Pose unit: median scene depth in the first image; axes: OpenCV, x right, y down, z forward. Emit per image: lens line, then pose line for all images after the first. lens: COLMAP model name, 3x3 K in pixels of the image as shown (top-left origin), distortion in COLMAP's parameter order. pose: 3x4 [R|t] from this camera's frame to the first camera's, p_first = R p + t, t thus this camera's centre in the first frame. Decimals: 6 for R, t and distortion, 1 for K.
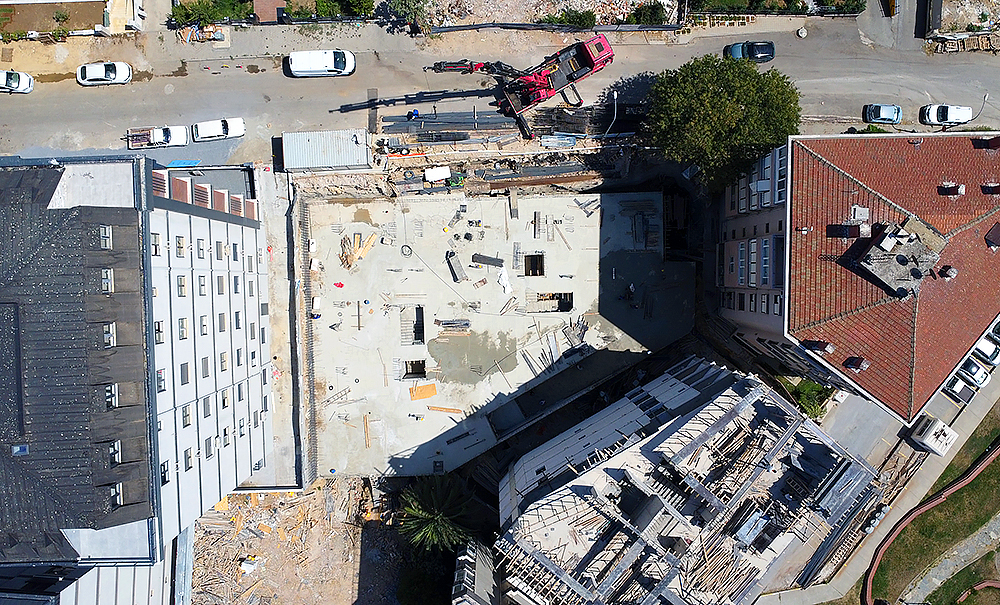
lens RADIAL K [[786.2, 0, 497.1], [0, 786.2, 299.7], [0, 0, 1]] dist [-0.029139, -0.009888]
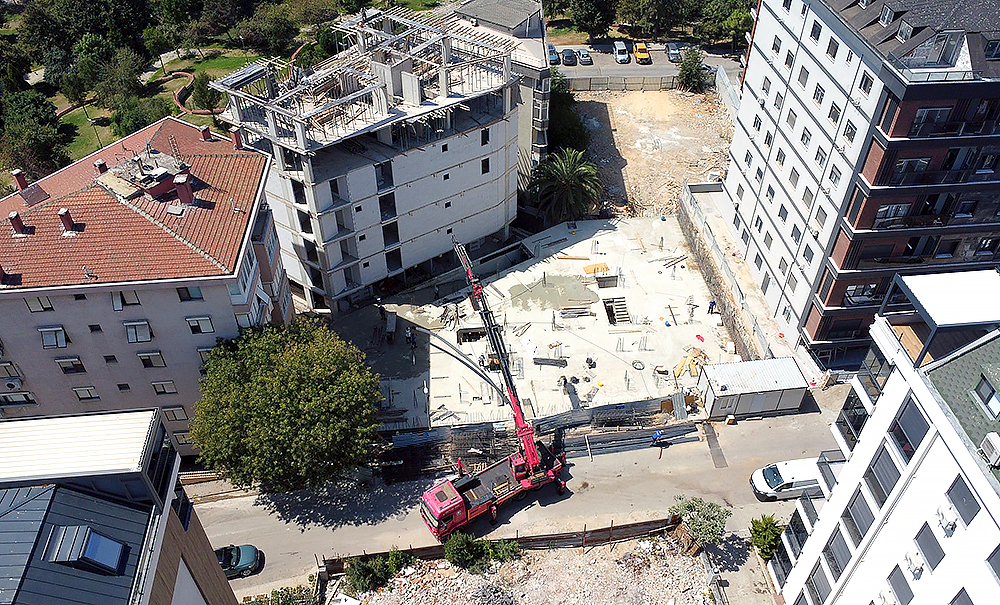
lens RADIAL K [[786.2, 0, 505.5], [0, 786.2, 299.1], [0, 0, 1]] dist [-0.029139, -0.009888]
pose [[-0.996595, 0.046764, -0.067913, 0.101902], [-0.081369, -0.691028, 0.718234, -0.672303], [-0.013342, 0.721314, 0.692480, 0.309684]]
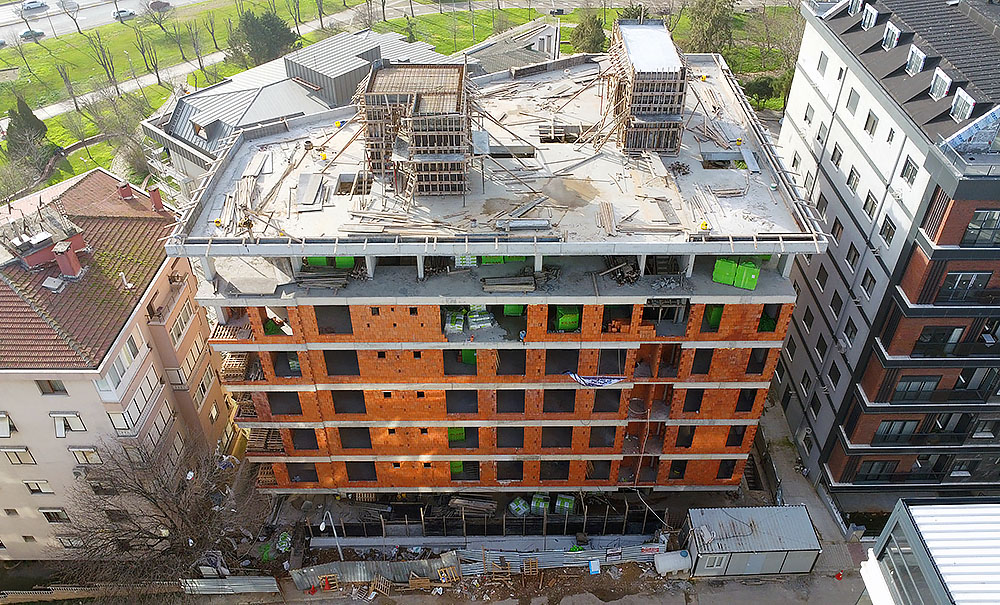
lens RADIAL K [[786.2, 0, 505.8], [0, 786.2, 296.1], [0, 0, 1]] dist [-0.029139, -0.009888]
pose [[-0.999760, -0.016798, 0.014081, -0.007580], [0.021623, -0.650556, 0.759150, -0.534661], [-0.003592, 0.759272, 0.650763, 0.364250]]
